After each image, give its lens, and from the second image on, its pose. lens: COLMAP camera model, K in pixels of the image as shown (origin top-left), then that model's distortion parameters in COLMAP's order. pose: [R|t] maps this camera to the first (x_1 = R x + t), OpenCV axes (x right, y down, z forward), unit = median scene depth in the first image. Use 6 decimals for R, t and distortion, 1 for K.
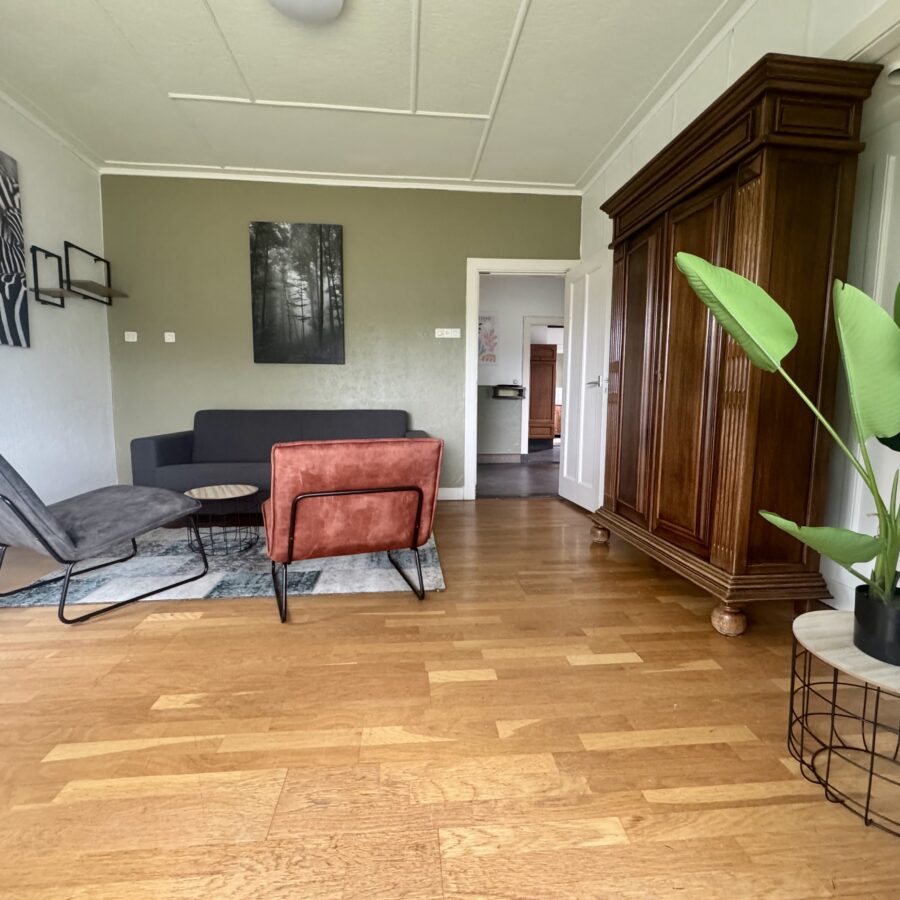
lens RADIAL K [[476.7, 0, 452.2], [0, 476.7, 448.4], [0, 0, 1]] dist [-0.004681, 0.001246]
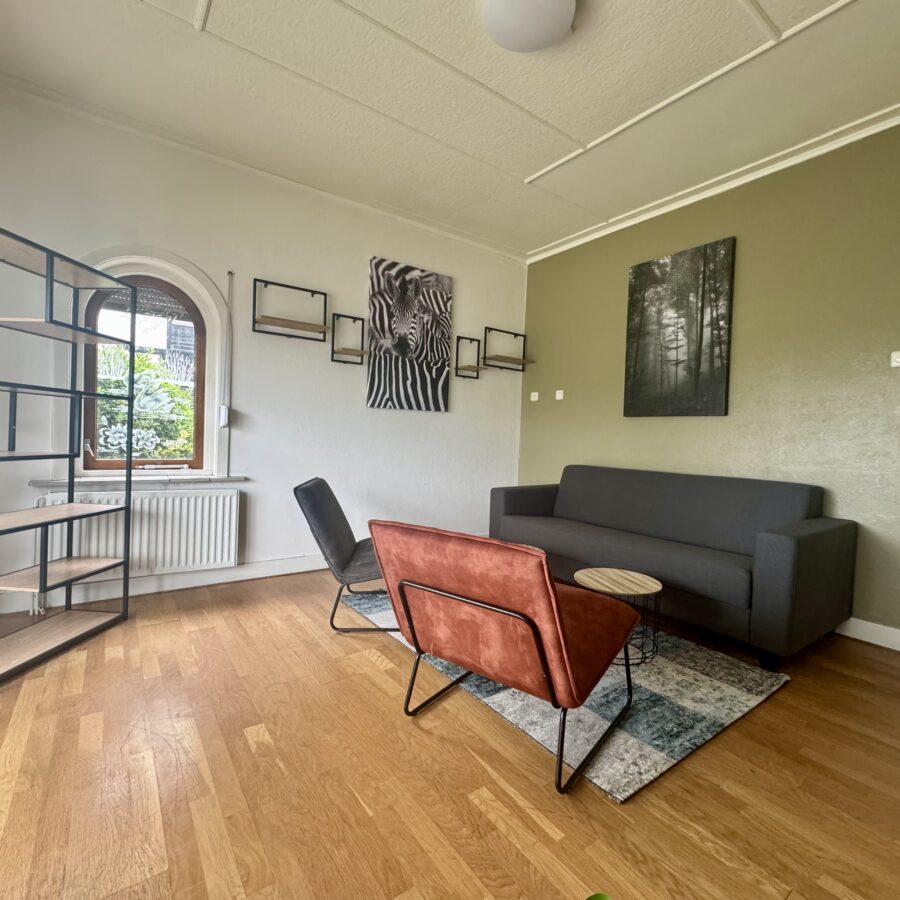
lens RADIAL K [[476.7, 0, 453.8], [0, 476.7, 447.8], [0, 0, 1]] dist [-0.004681, 0.001246]
pose [[0.504006, 0.035434, -0.862973, 0.216069], [-0.114905, 0.993027, -0.026334, -0.060182], [0.856022, 0.112433, 0.504564, 0.270365]]
